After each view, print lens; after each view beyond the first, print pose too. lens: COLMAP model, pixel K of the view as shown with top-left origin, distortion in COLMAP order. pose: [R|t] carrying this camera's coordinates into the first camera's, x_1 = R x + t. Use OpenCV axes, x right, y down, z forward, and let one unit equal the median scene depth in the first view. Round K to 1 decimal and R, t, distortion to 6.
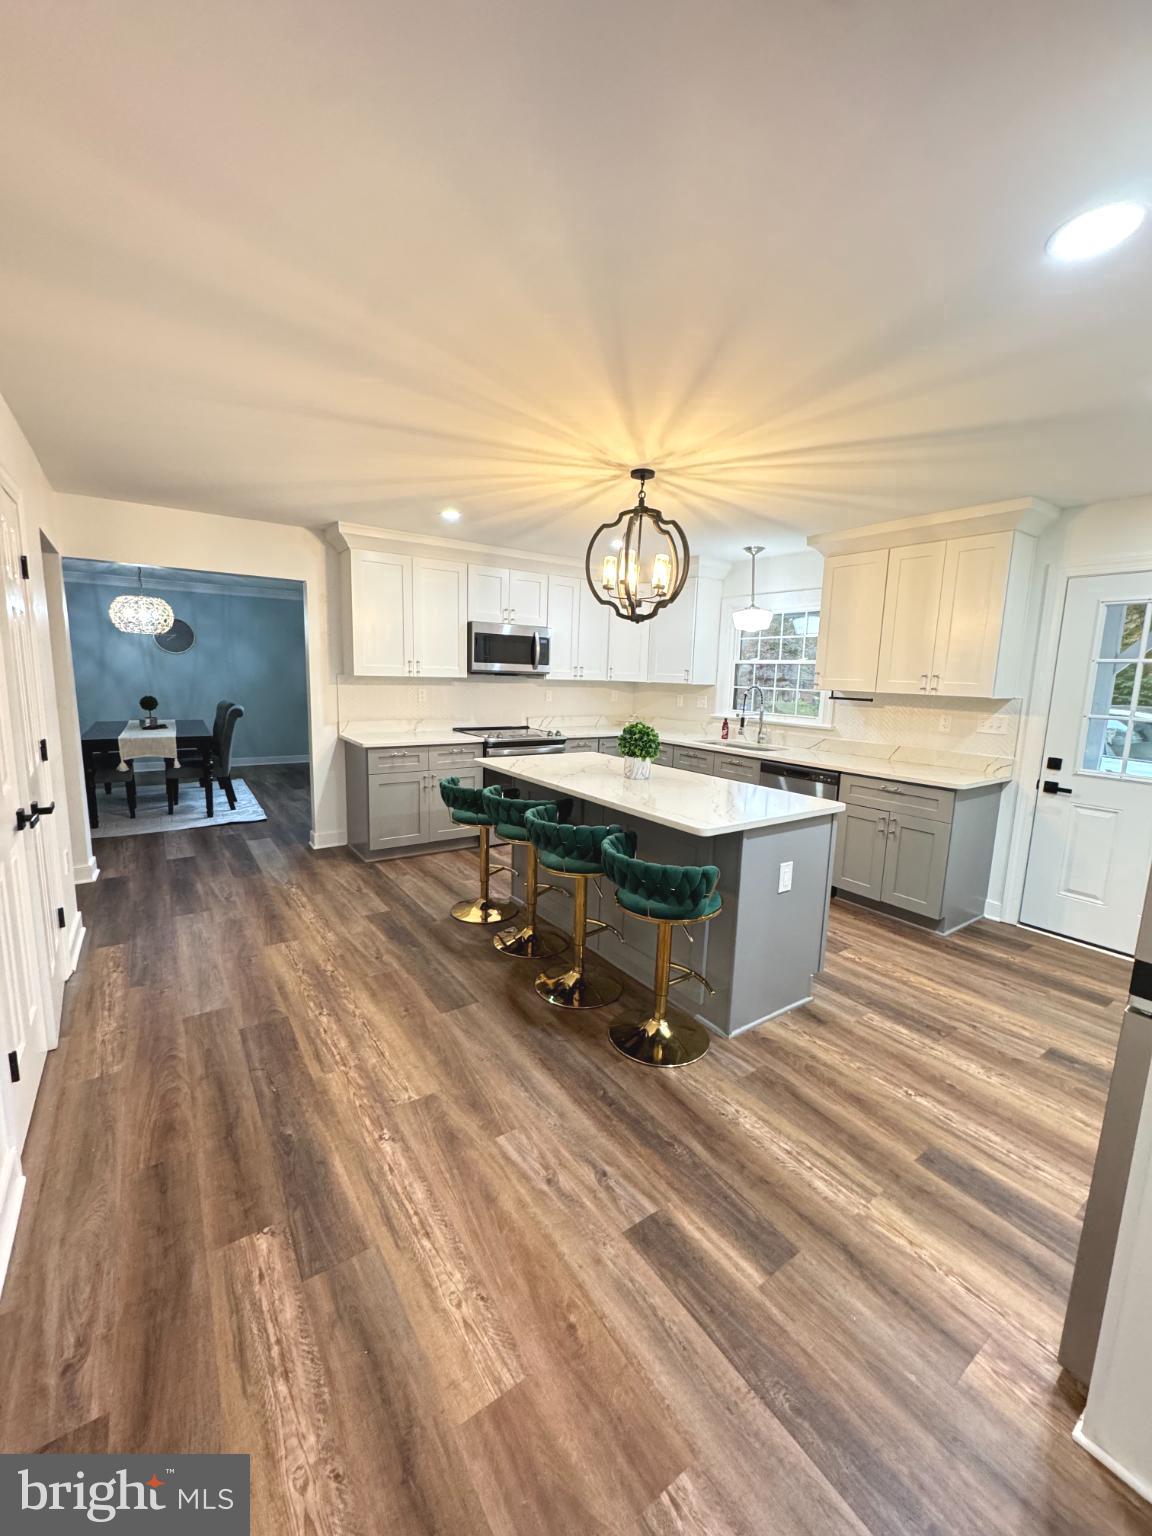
lens RADIAL K [[612.9, 0, 576.0], [0, 612.9, 768.0], [0, 0, 1]] dist [0.000982, 0.000064]
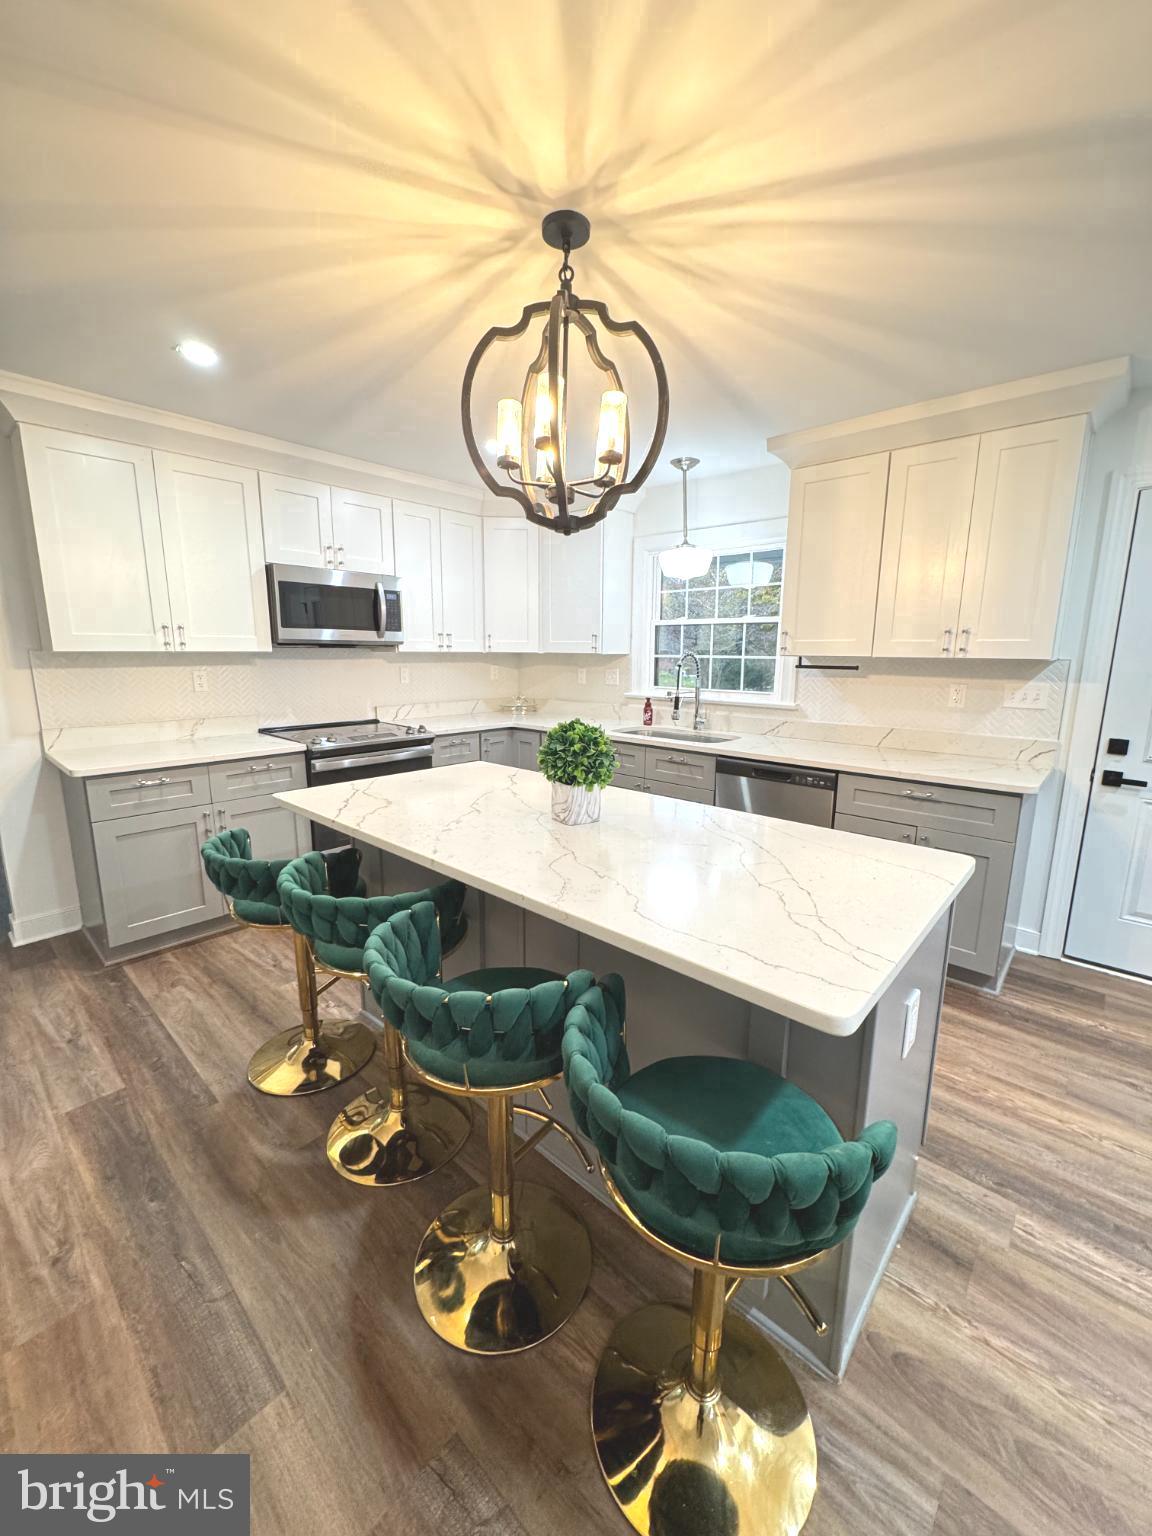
lens RADIAL K [[612.7, 0, 574.4], [0, 612.7, 764.6], [0, 0, 1]] dist [0.000491, 0.000035]
pose [[0.974832, -0.063525, 0.213700, -0.015412], [0.056118, 0.997600, 0.040557, -0.046931], [-0.215763, -0.027544, 0.976057, 0.377860]]
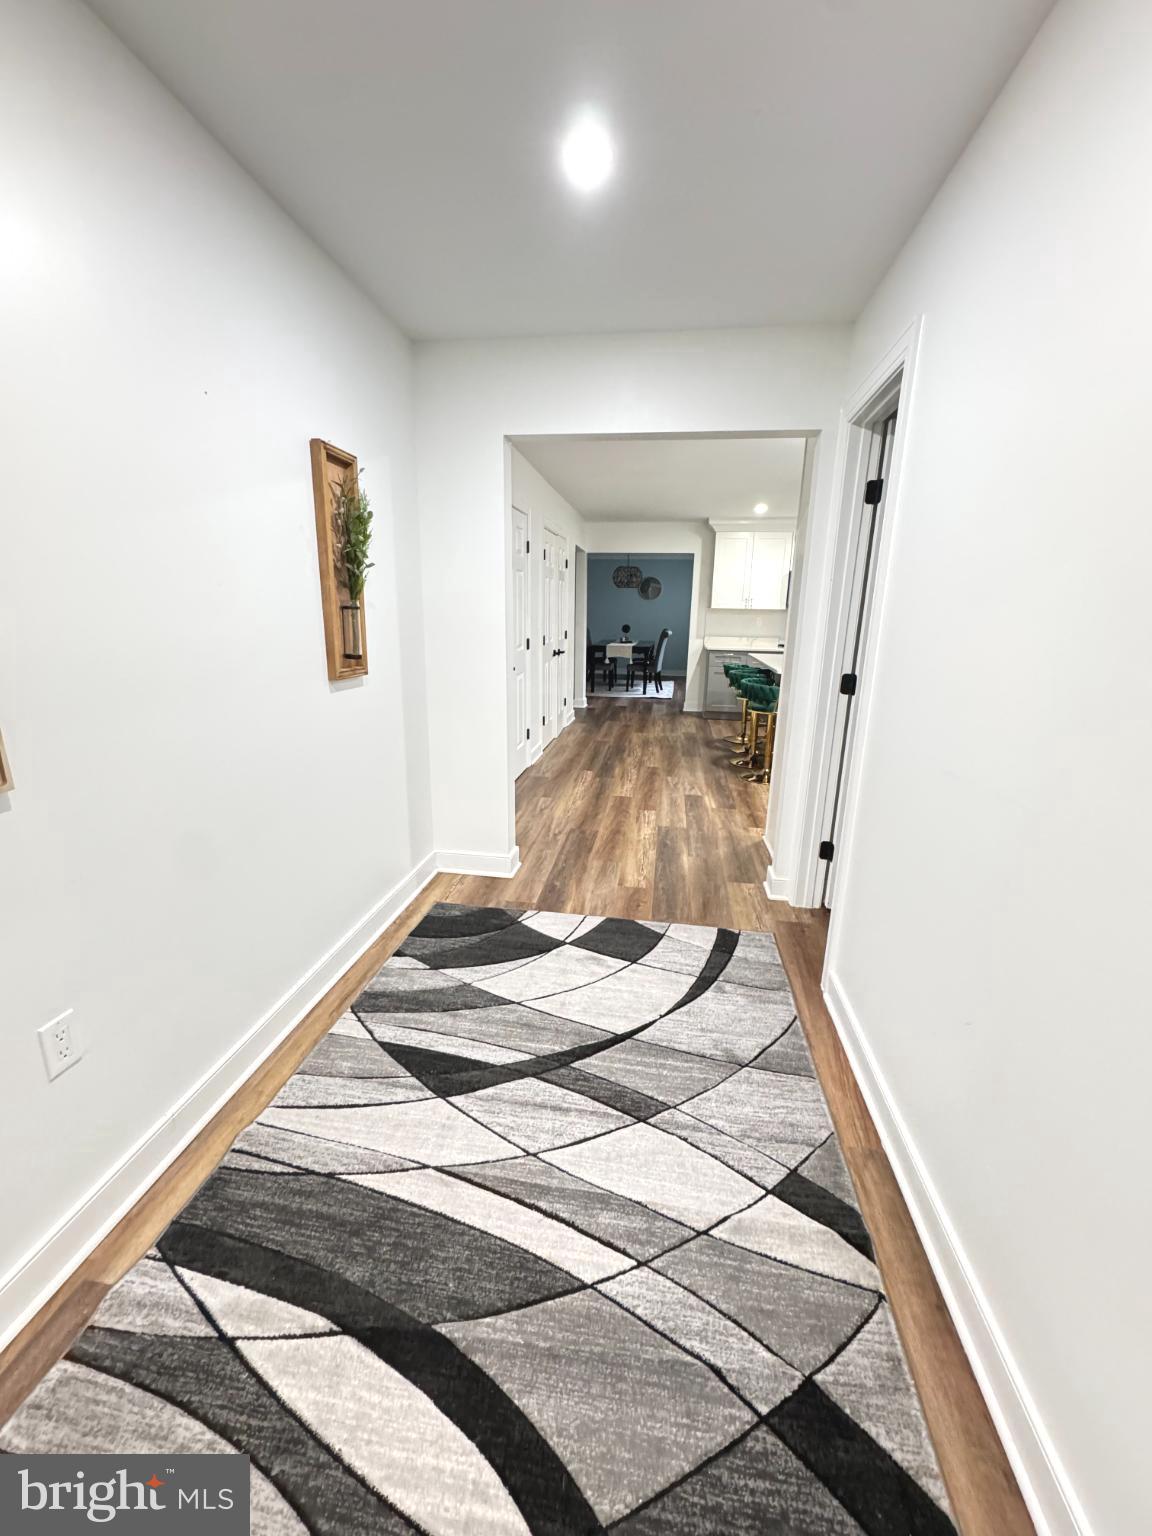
lens RADIAL K [[612.9, 0, 576.0], [0, 612.9, 768.0], [0, 0, 1]] dist [0.000982, 0.000064]
pose [[0.726976, 0.152150, -0.669594, 0.660545], [-0.096414, 0.988100, 0.119846, 0.140910], [0.679860, -0.022567, 0.732994, -0.592307]]
